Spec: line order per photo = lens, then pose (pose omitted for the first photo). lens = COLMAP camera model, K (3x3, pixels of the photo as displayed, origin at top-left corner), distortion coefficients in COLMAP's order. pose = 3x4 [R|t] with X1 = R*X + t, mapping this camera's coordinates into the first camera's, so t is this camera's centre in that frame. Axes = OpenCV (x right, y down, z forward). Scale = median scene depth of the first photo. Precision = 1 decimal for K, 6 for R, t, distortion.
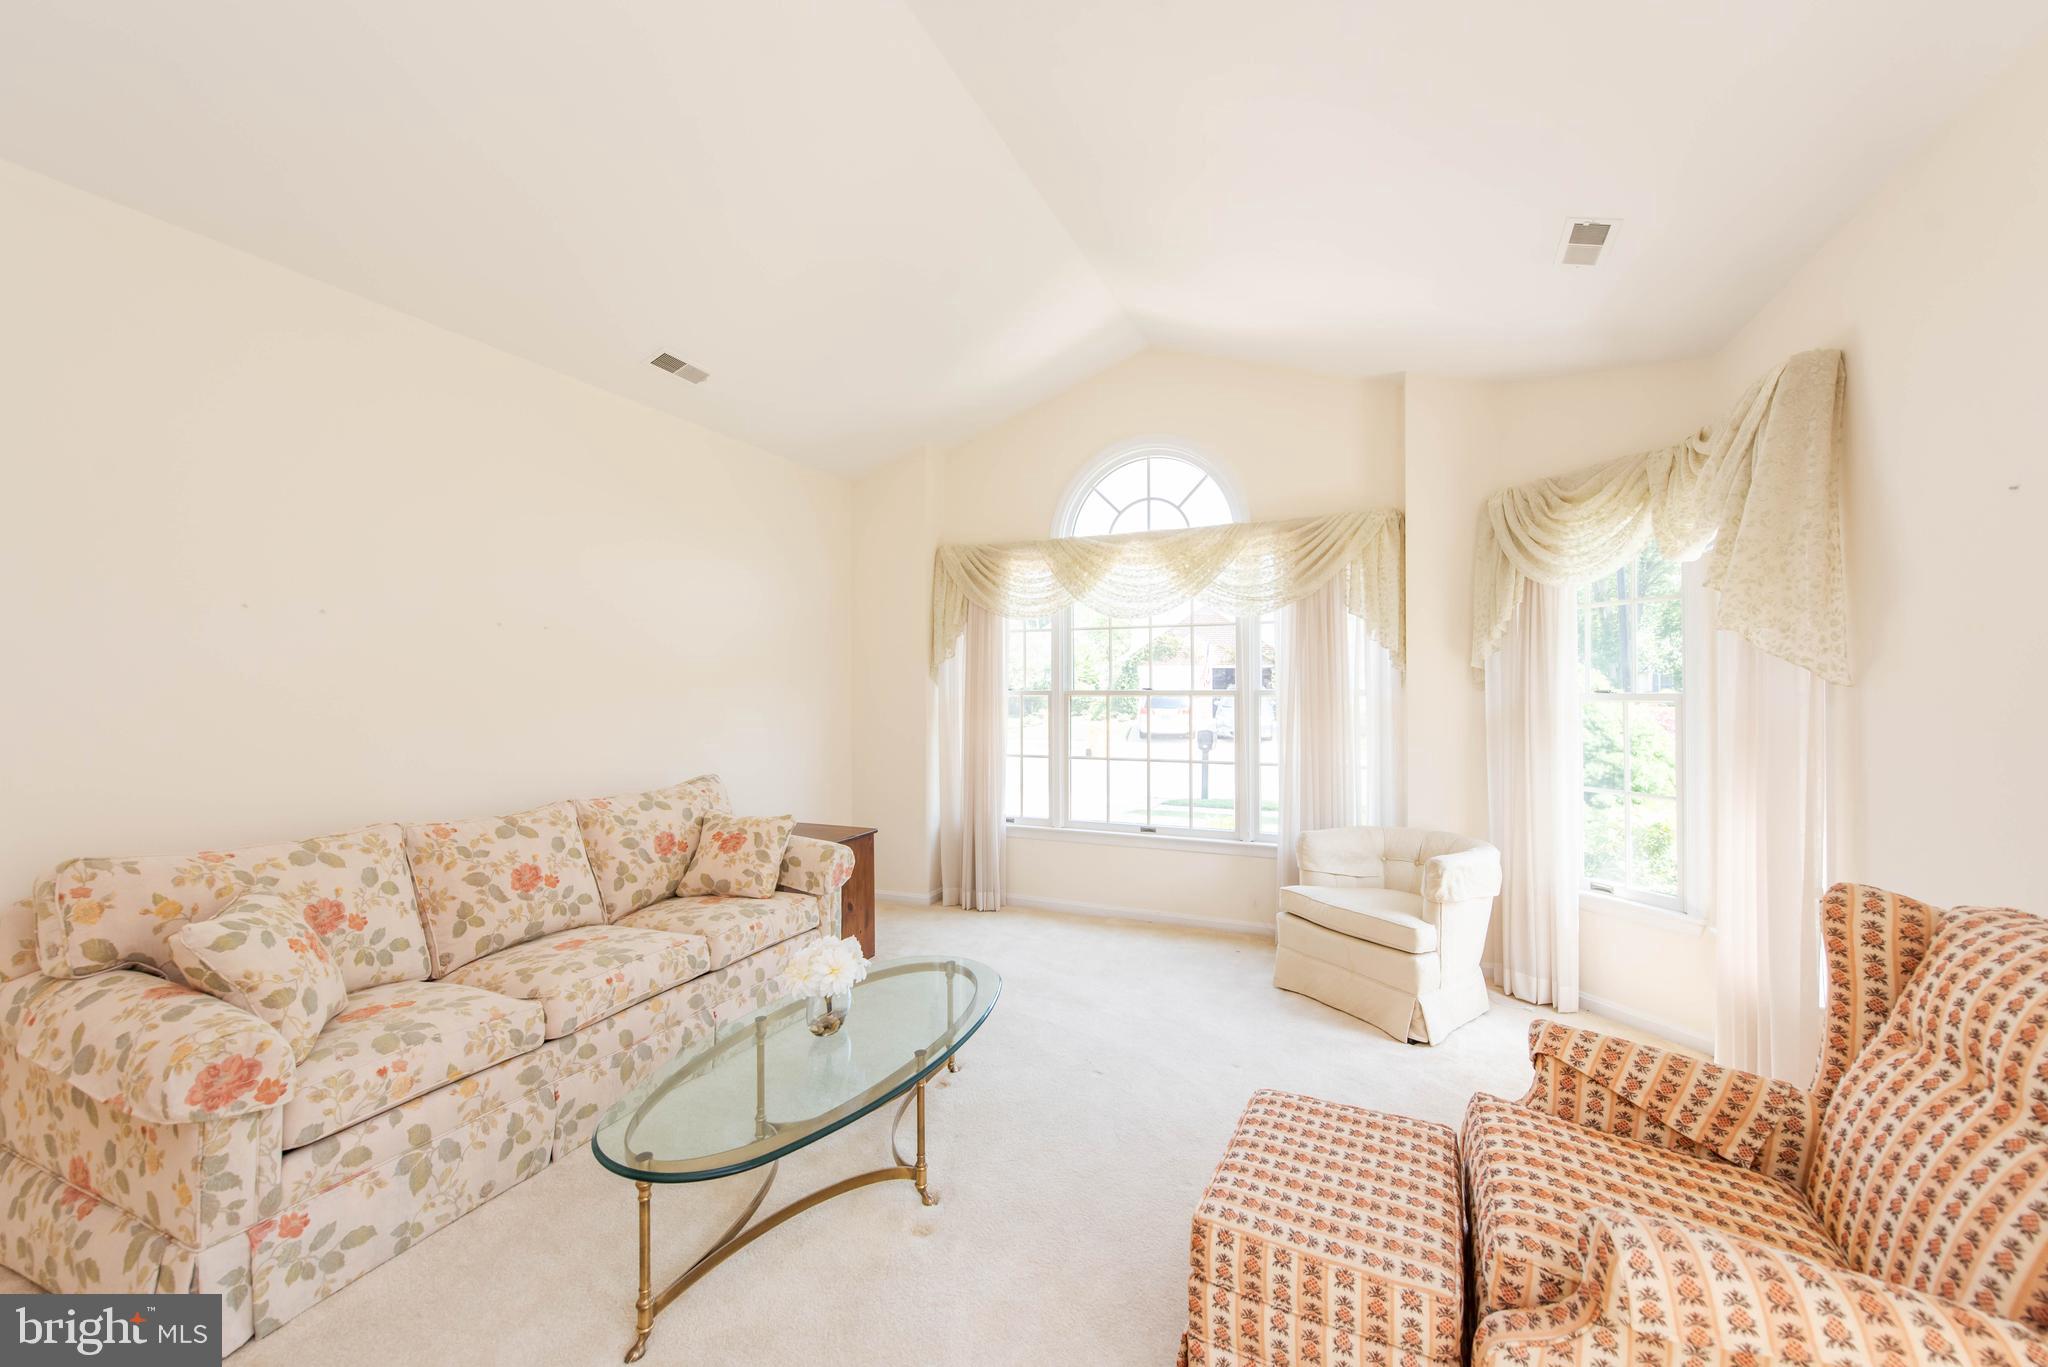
lens RADIAL K [[798.9, 0, 1027.3], [0, 798.9, 677.1], [0, 0, 1]] dist [0.004171, -0.000466]
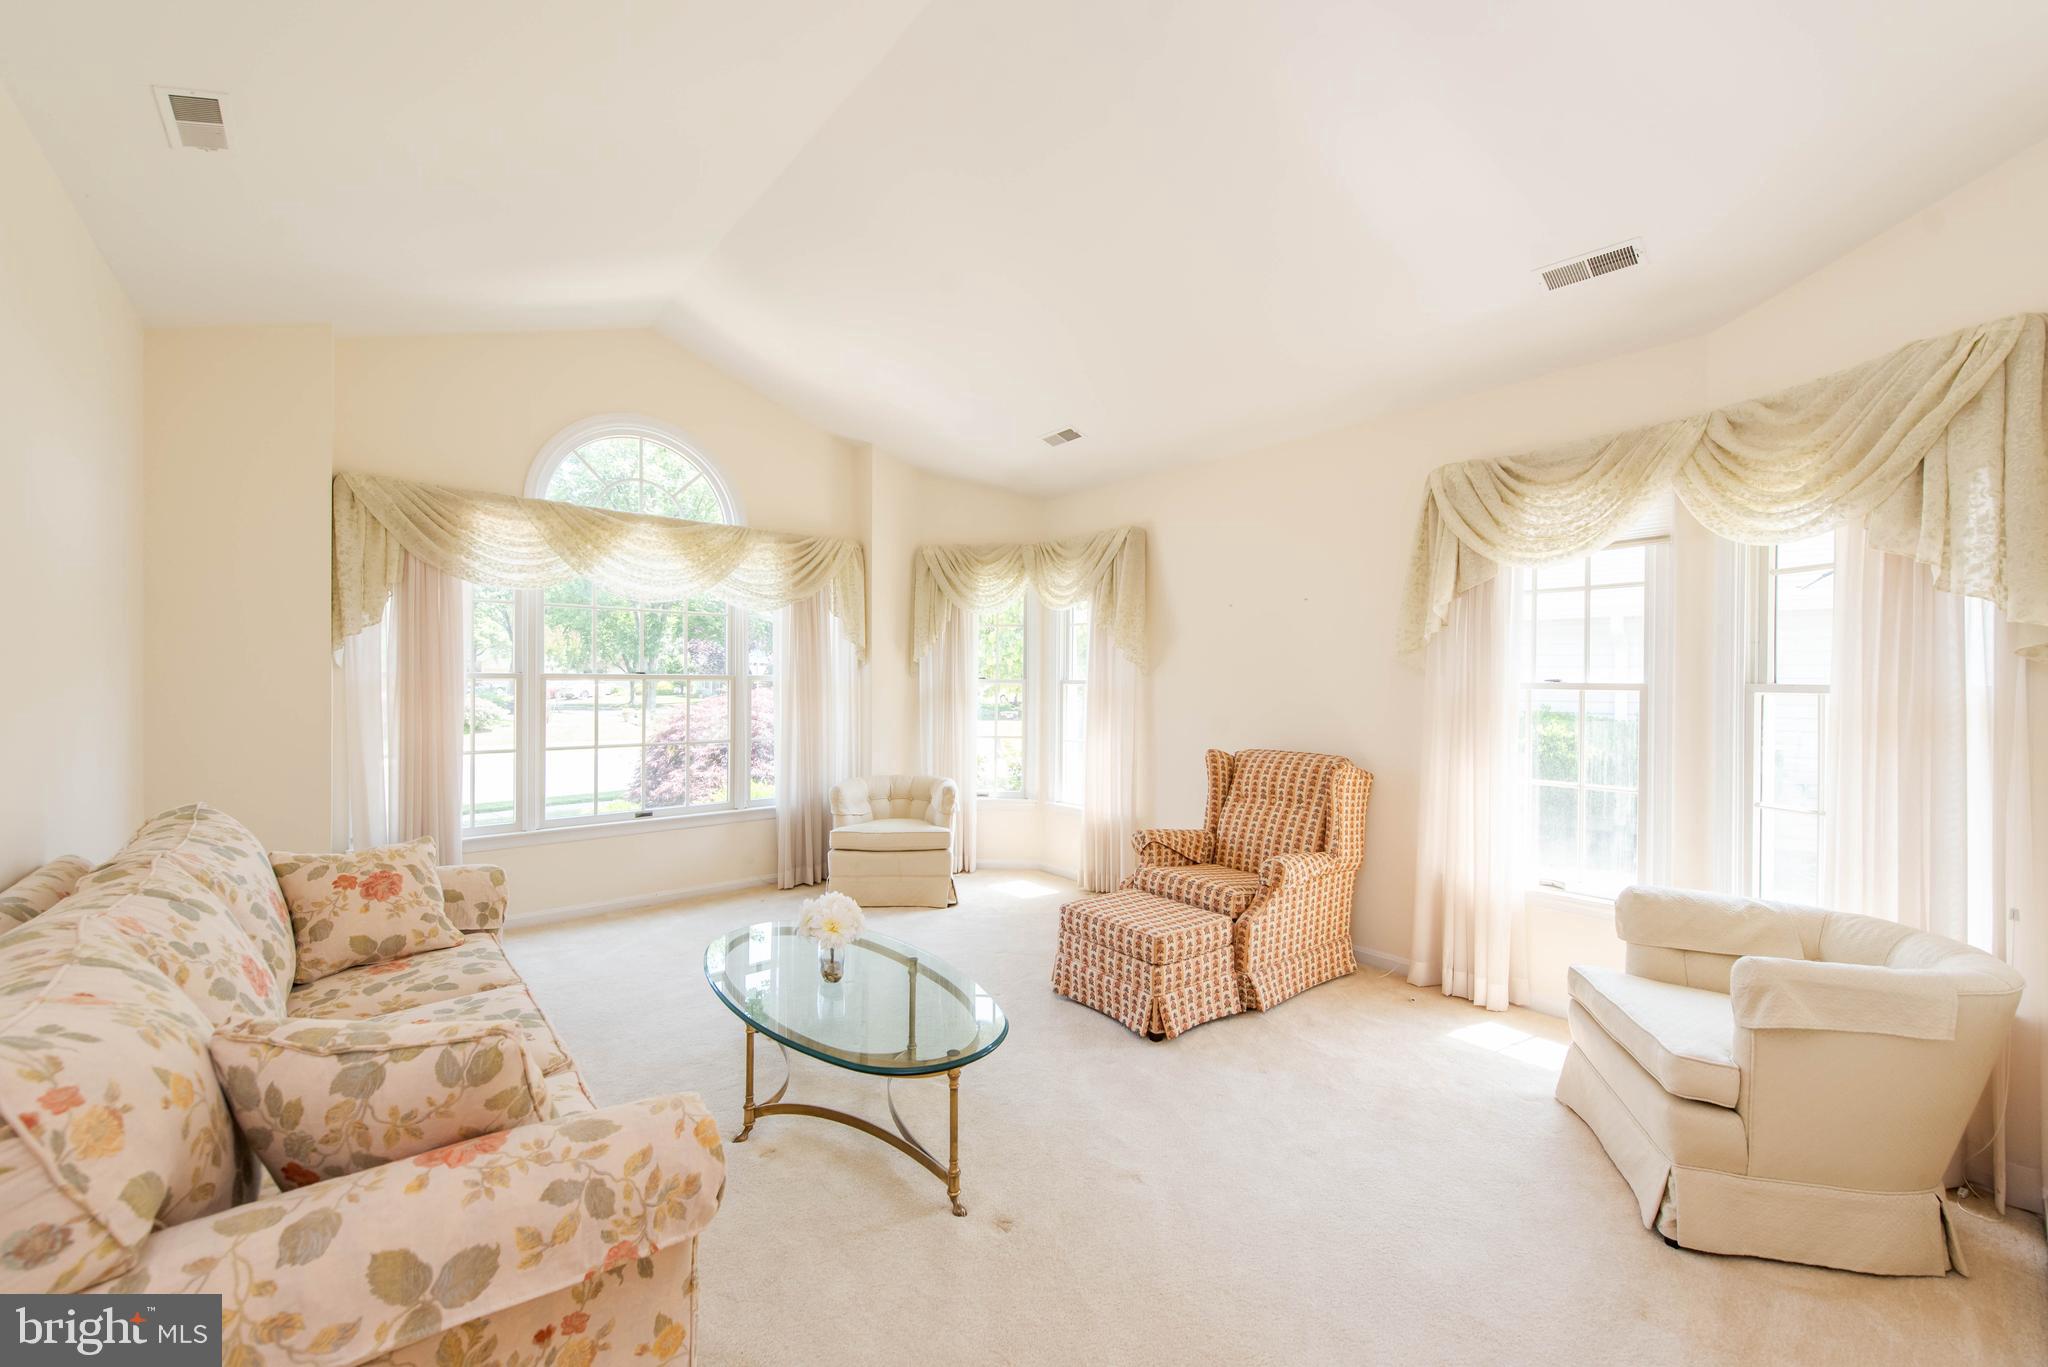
lens RADIAL K [[798.9, 0, 1030.2], [0, 798.9, 690.1], [0, 0, 1]] dist [0.004171, -0.000466]
pose [[0.421053, -0.002417, 0.907033, -0.592775], [-0.021755, 0.999682, 0.012762, 0.013938], [-0.906775, -0.025106, 0.420867, 0.158960]]
